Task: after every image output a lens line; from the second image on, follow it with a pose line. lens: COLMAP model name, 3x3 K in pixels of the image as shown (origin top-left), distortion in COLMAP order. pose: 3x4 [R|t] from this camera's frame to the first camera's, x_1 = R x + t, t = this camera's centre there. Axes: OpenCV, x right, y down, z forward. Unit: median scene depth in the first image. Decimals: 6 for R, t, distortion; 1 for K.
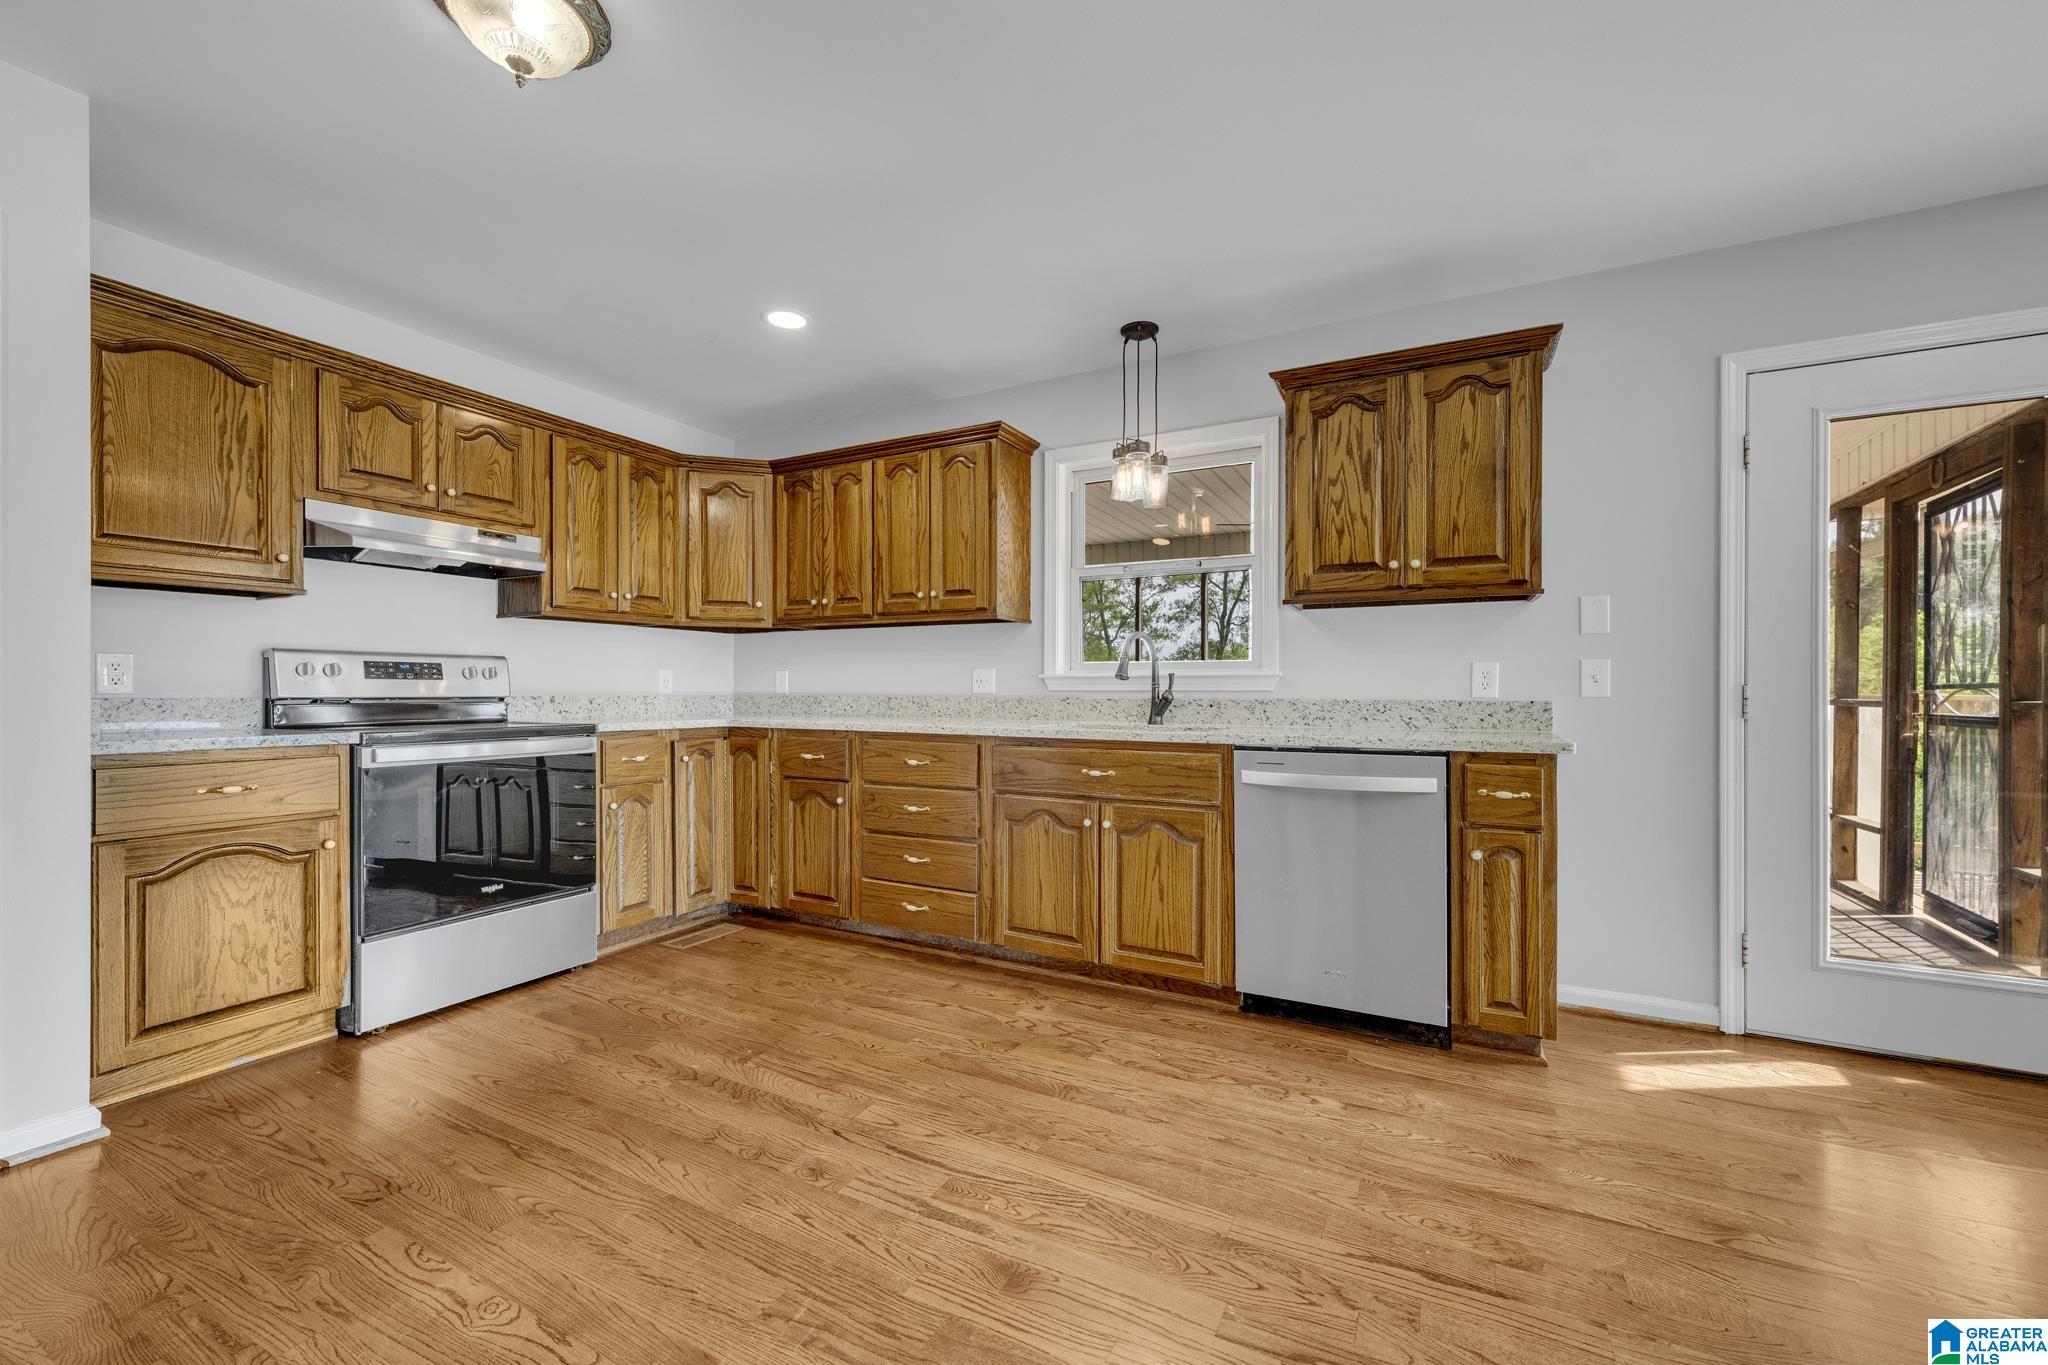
lens RADIAL K [[817.8, 0, 1025.9], [0, 817.8, 689.5], [0, 0, 1]] dist [-0.001098, -0.000132]
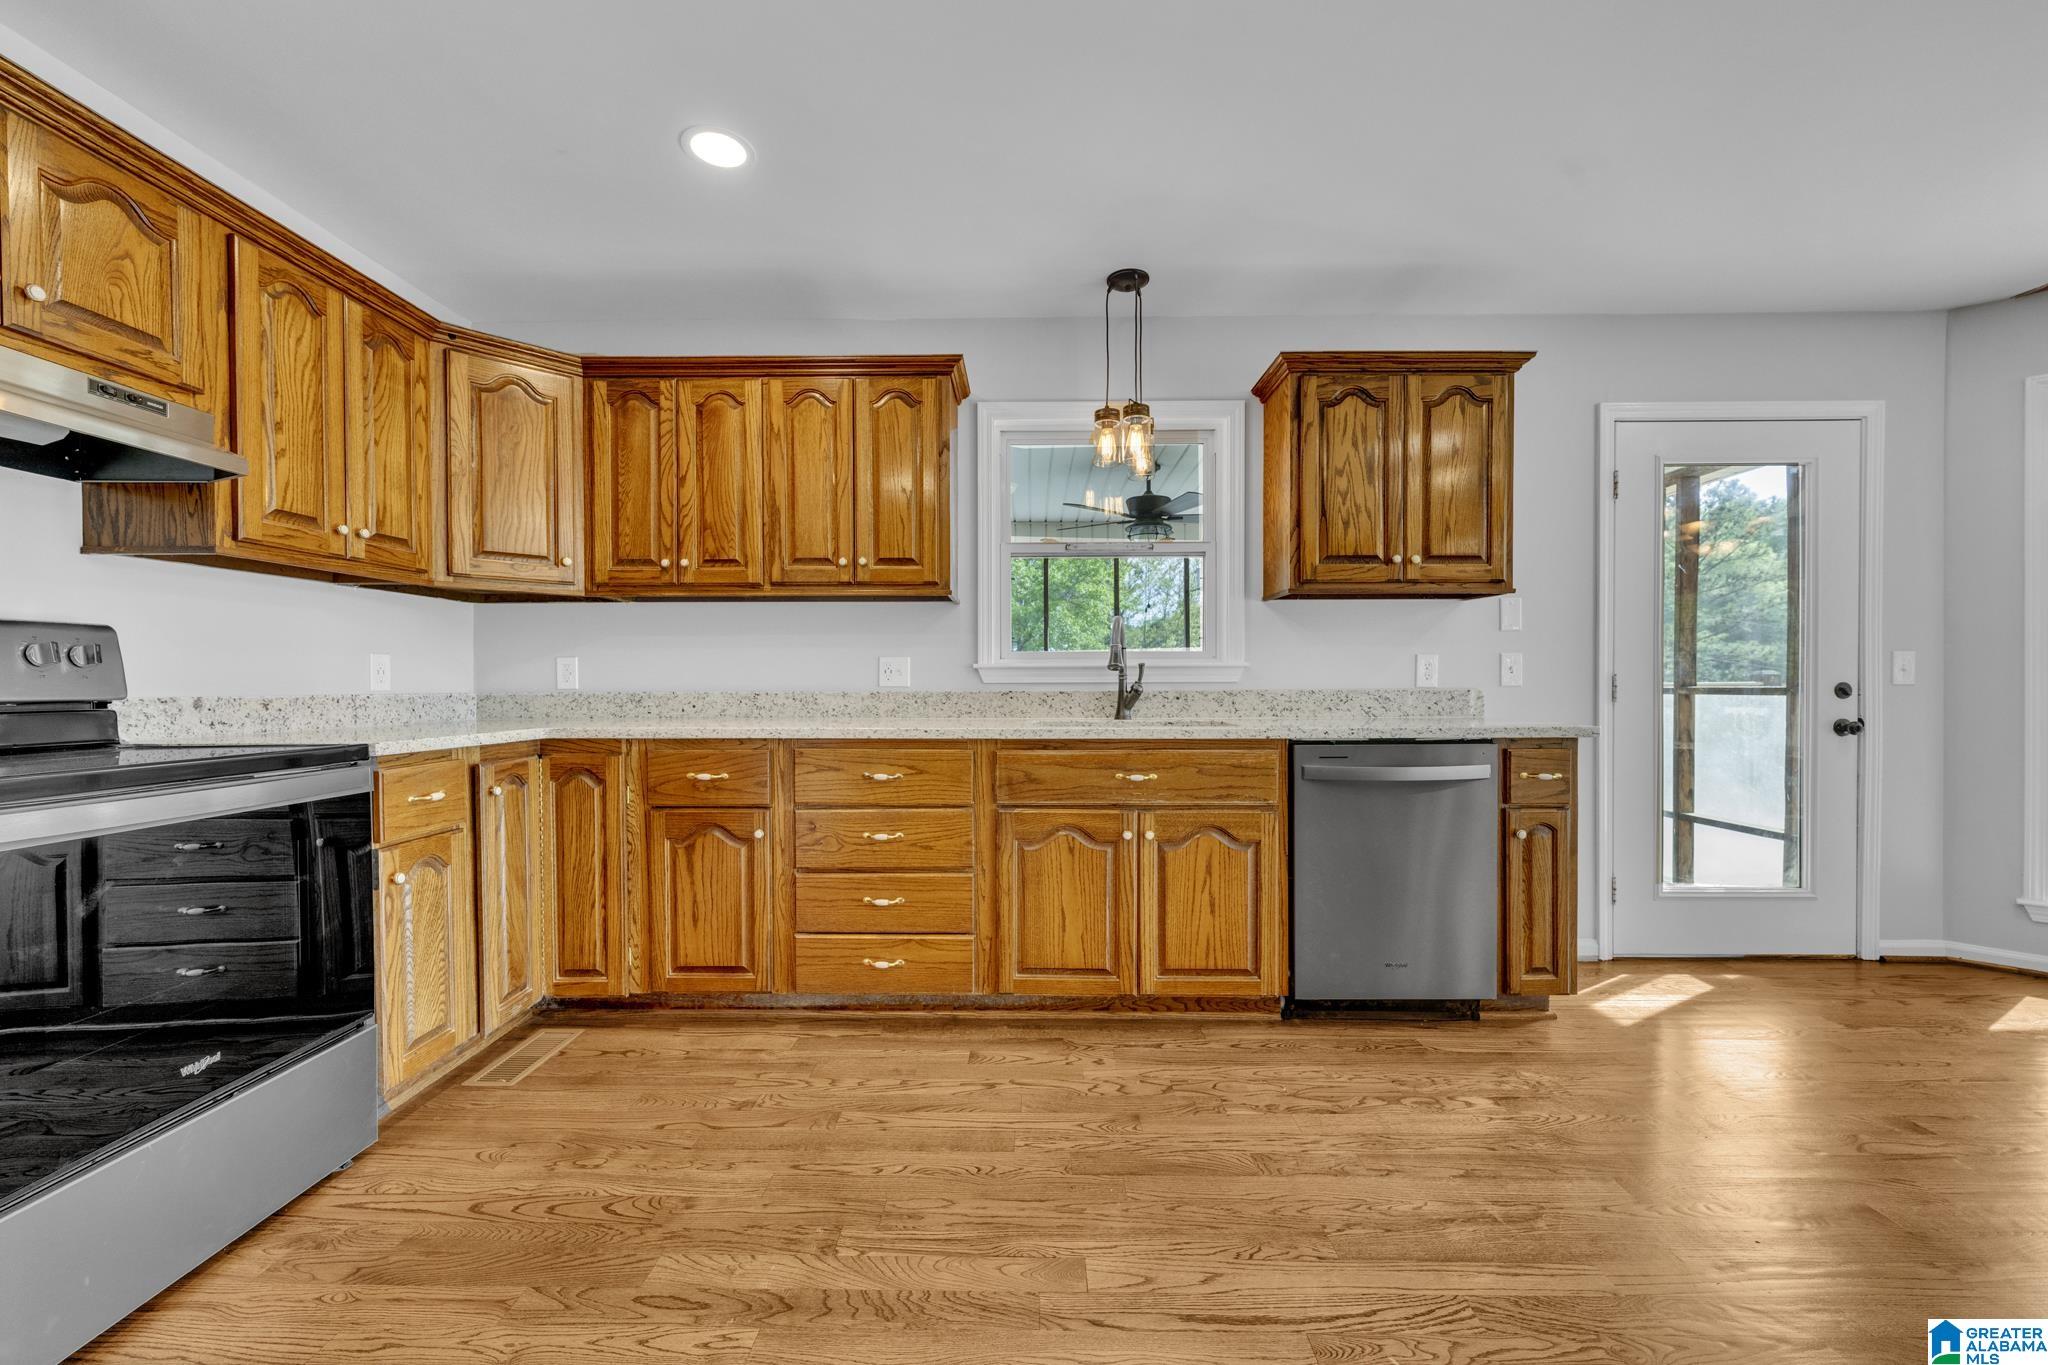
lens RADIAL K [[804.9, 0, 1025.4], [0, 804.9, 689.2], [0, 0, 1]] dist [0.000106, -0.000332]
pose [[0.888695, -0.008707, 0.458416, -0.406917], [0.004490, 0.999937, 0.010287, -0.000911], [-0.458477, -0.007083, 0.888678, 0.292361]]
